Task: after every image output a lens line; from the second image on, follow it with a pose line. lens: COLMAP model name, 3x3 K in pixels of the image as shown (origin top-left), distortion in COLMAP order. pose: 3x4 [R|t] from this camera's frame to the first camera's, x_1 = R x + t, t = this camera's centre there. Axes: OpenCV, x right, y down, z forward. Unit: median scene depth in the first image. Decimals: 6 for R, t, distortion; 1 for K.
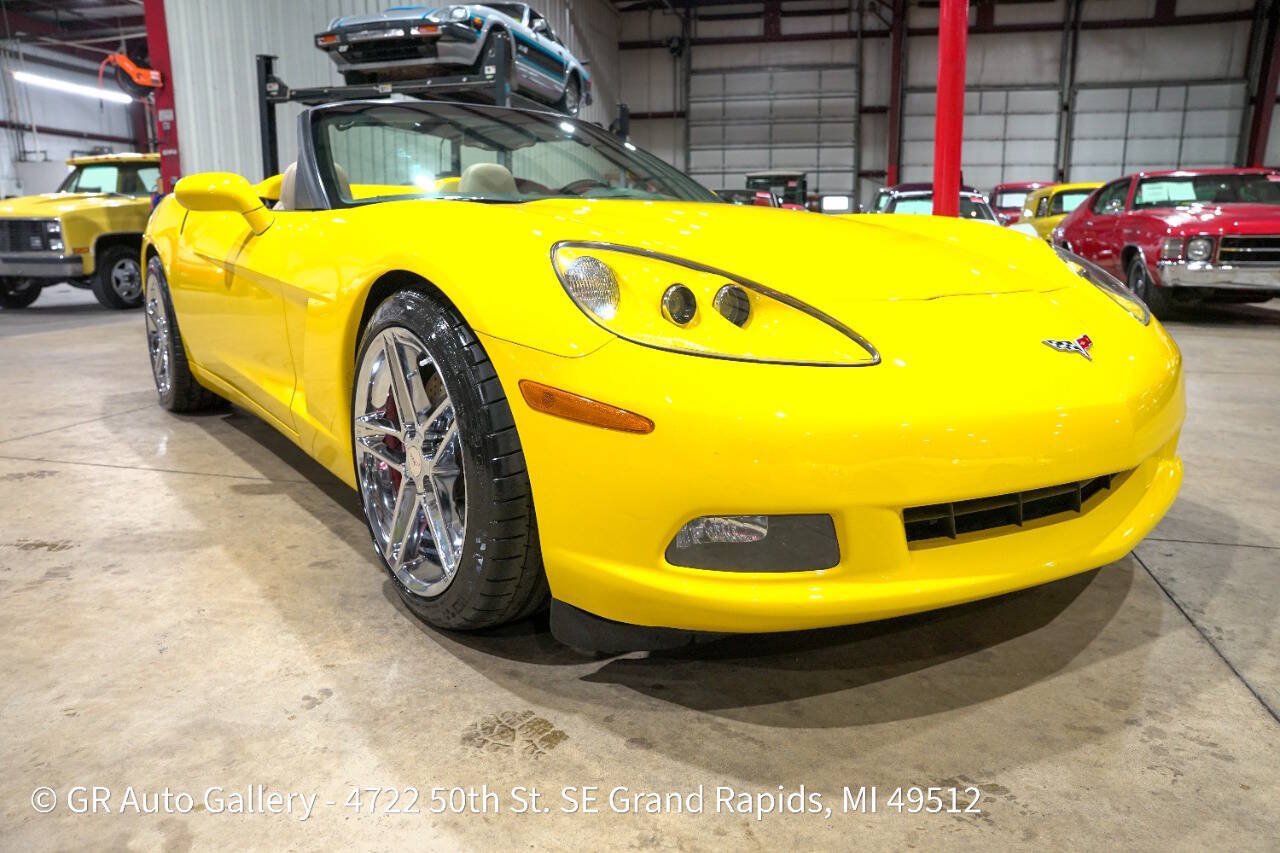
lens RADIAL K [[876.4, 0, 642.9], [0, 876.4, 422.8], [0, 0, 1]] dist [-0.139782, 0.109391]
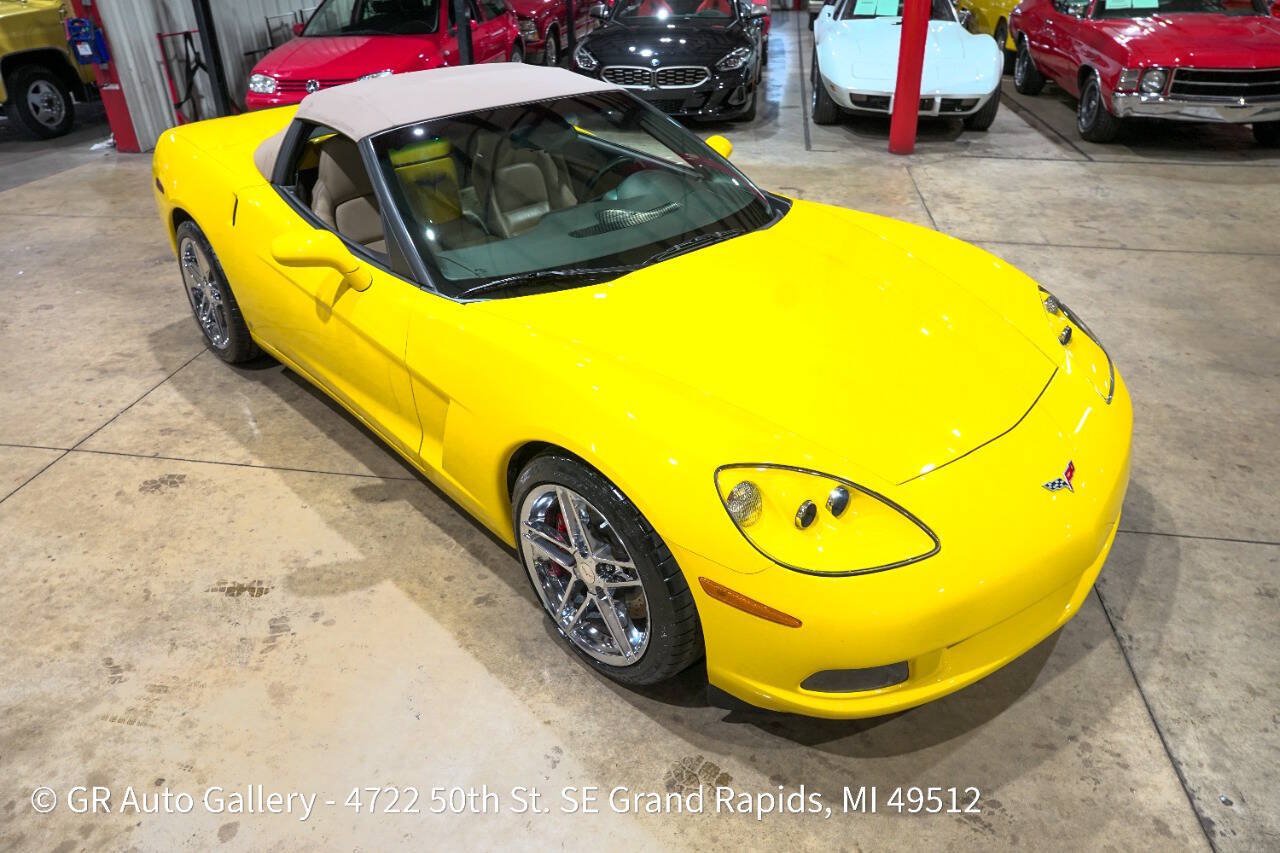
lens RADIAL K [[876.4, 0, 642.3], [0, 876.4, 426.4], [0, 0, 1]] dist [-0.139782, 0.109391]
pose [[0.995861, -0.053724, 0.073312, -0.169664], [0.028436, 0.950276, 0.310107, -0.380681], [-0.086326, -0.306738, 0.947871, -0.145961]]
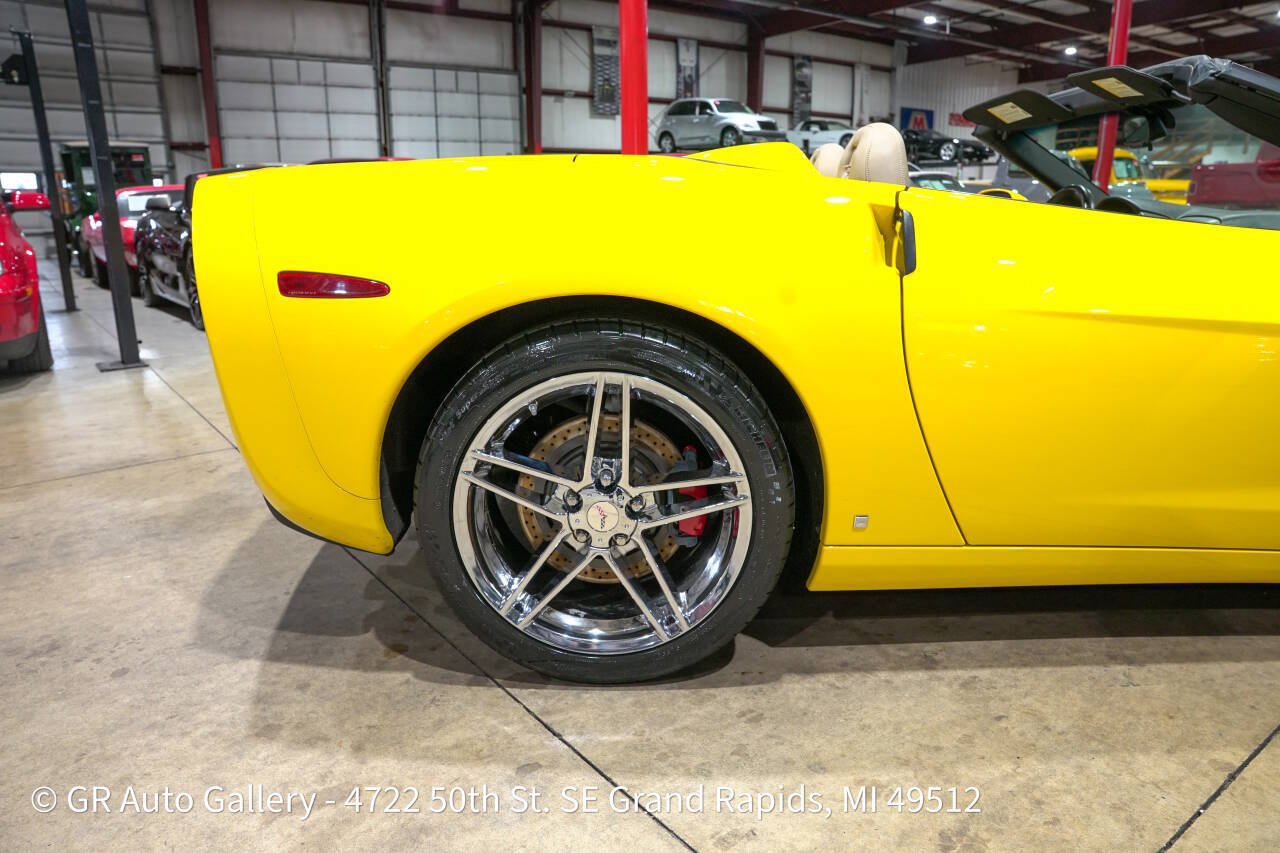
lens RADIAL K [[876.4, 0, 643.0], [0, 876.4, 424.3], [0, 0, 1]] dist [-0.139782, 0.109391]
pose [[0.622818, -0.196141, 0.757382, -1.268938], [0.171519, 0.978745, 0.112423, -0.280732], [-0.763335, 0.059886, 0.643222, 1.046089]]
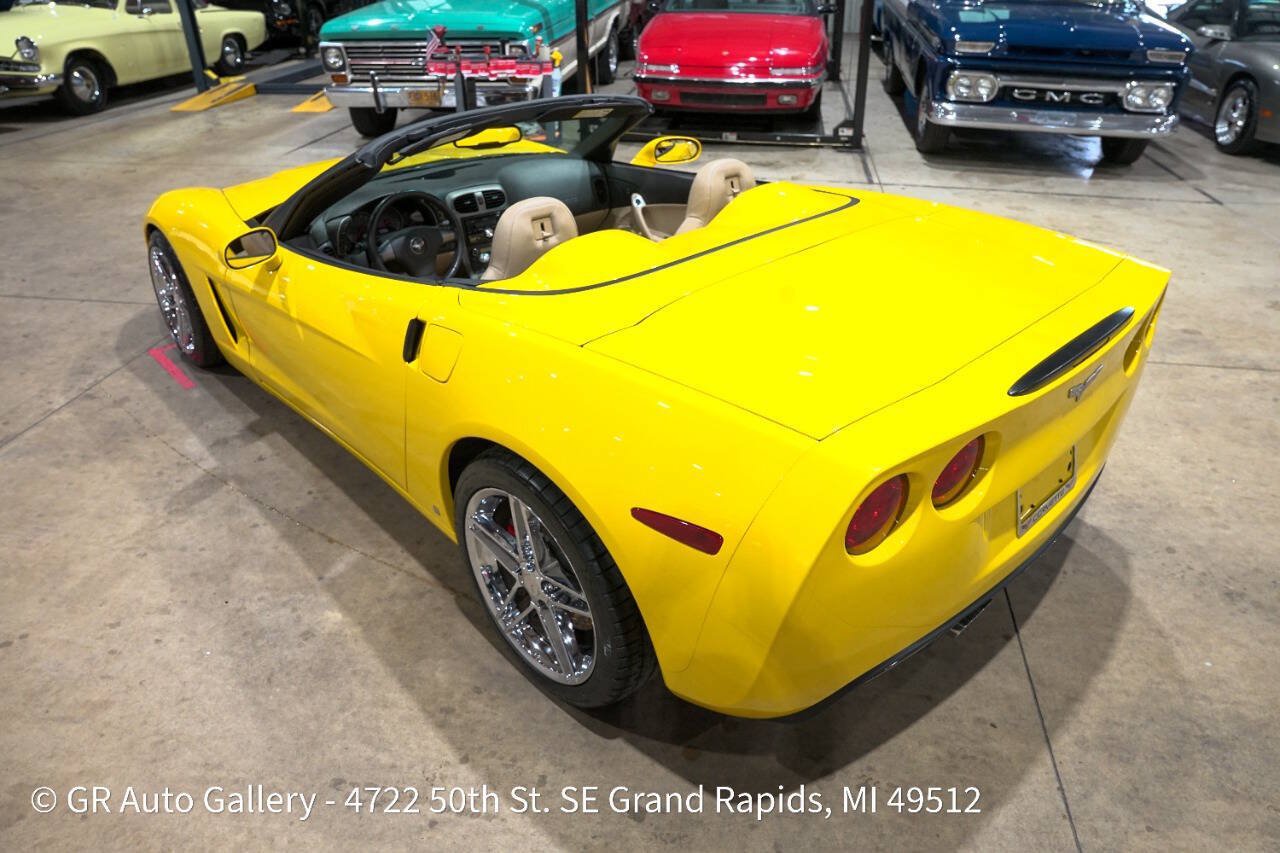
lens RADIAL K [[876.4, 0, 641.8], [0, 876.4, 426.3], [0, 0, 1]] dist [-0.139782, 0.109391]
pose [[-0.996452, 0.052640, -0.065672, -0.318933], [-0.005101, 0.741067, 0.671412, -0.930493], [0.084010, 0.669365, -0.738169, 2.437862]]
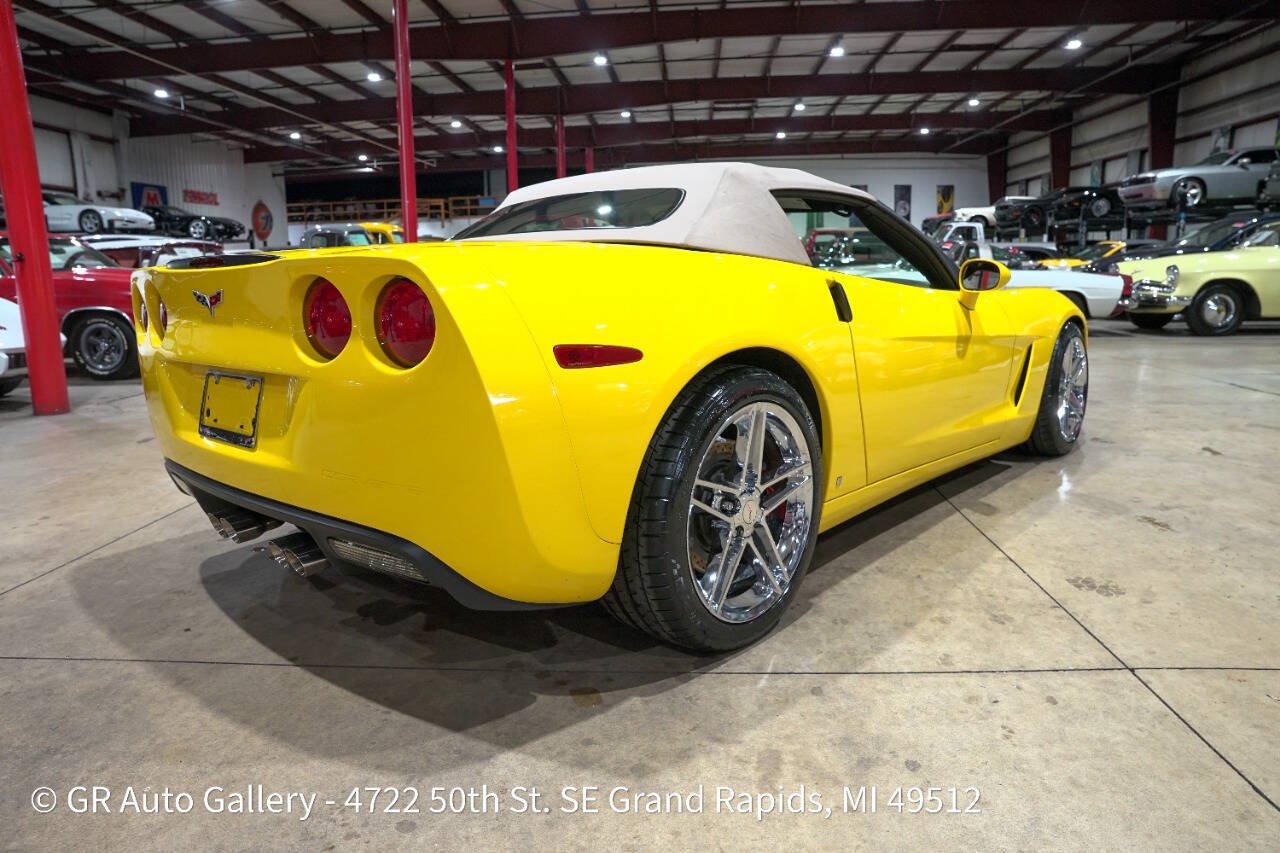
lens RADIAL K [[876.4, 0, 642.3], [0, 876.4, 425.5], [0, 0, 1]] dist [-0.139782, 0.109391]
pose [[-0.183197, -0.169154, 0.968414, -1.599148], [0.224704, 0.951802, 0.208760, -0.425560], [-0.957051, 0.255851, -0.136358, 1.656257]]
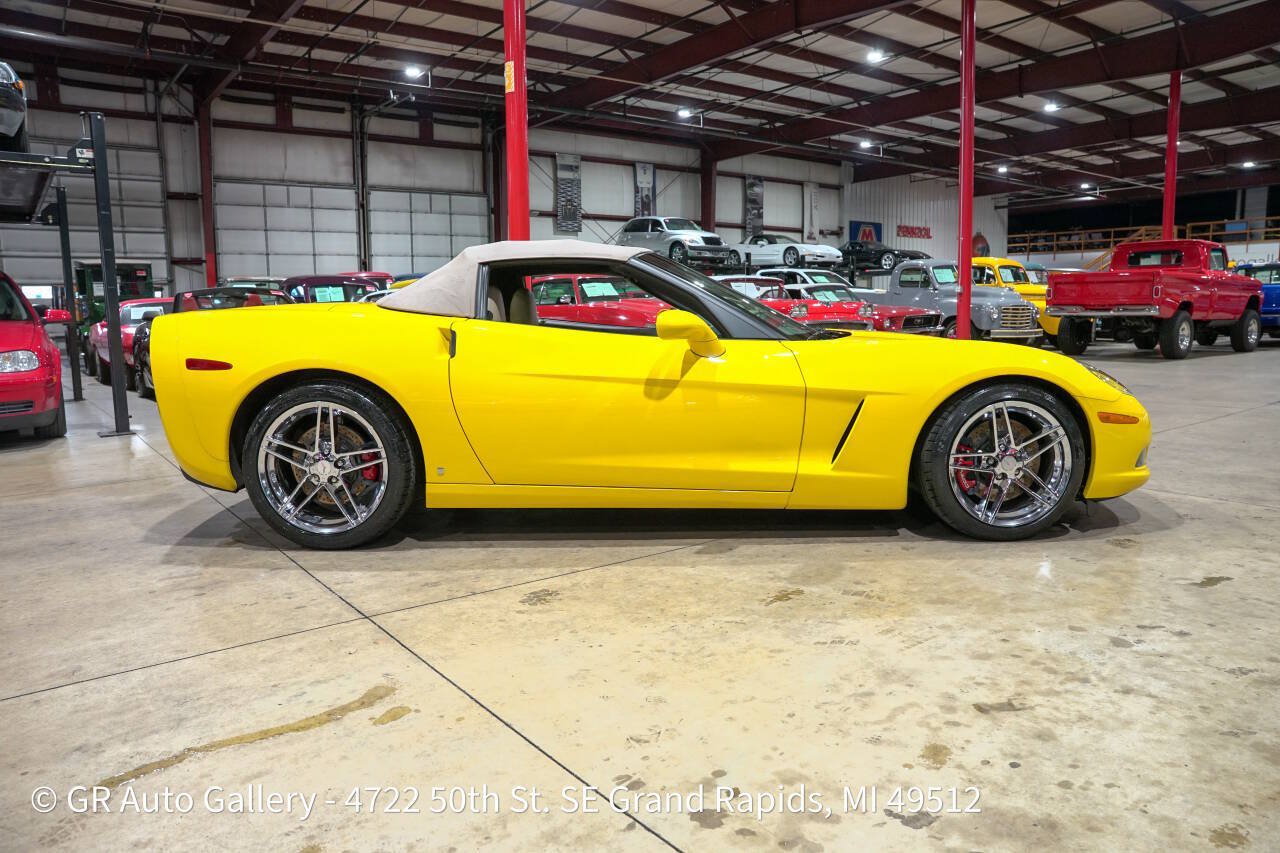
lens RADIAL K [[876.4, 0, 642.9], [0, 876.4, 428.0], [0, 0, 1]] dist [-0.139782, 0.109391]
pose [[0.619362, -0.111072, 0.777209, -1.565729], [0.174683, 0.984624, 0.001508, -0.128721], [-0.765426, 0.134831, 0.629241, 0.227070]]
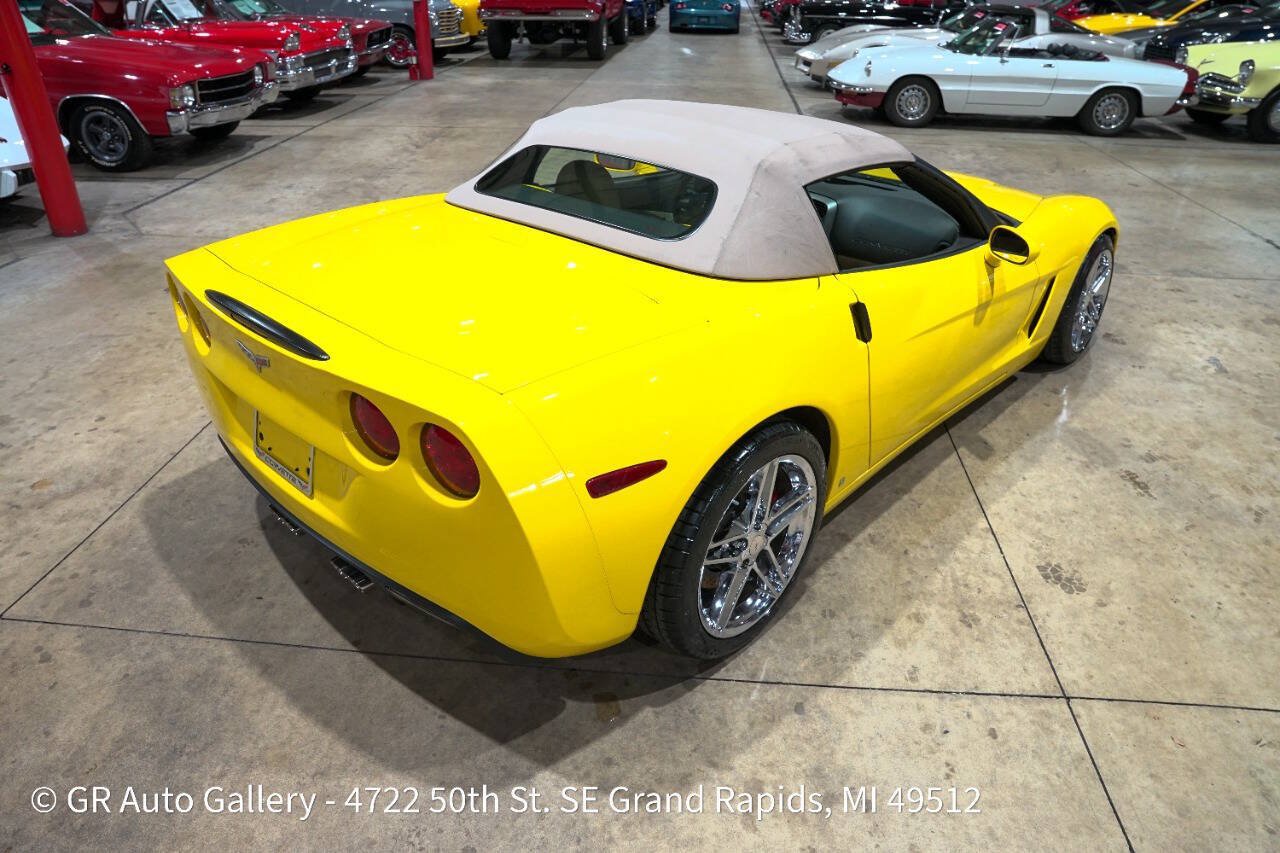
lens RADIAL K [[876.4, 0, 641.8], [0, 876.4, 428.3], [0, 0, 1]] dist [-0.139782, 0.109391]
pose [[-0.156638, -0.476440, 0.865141, -1.552355], [0.196001, 0.843537, 0.500029, -0.741601], [-0.968012, 0.247892, -0.038747, 1.589408]]
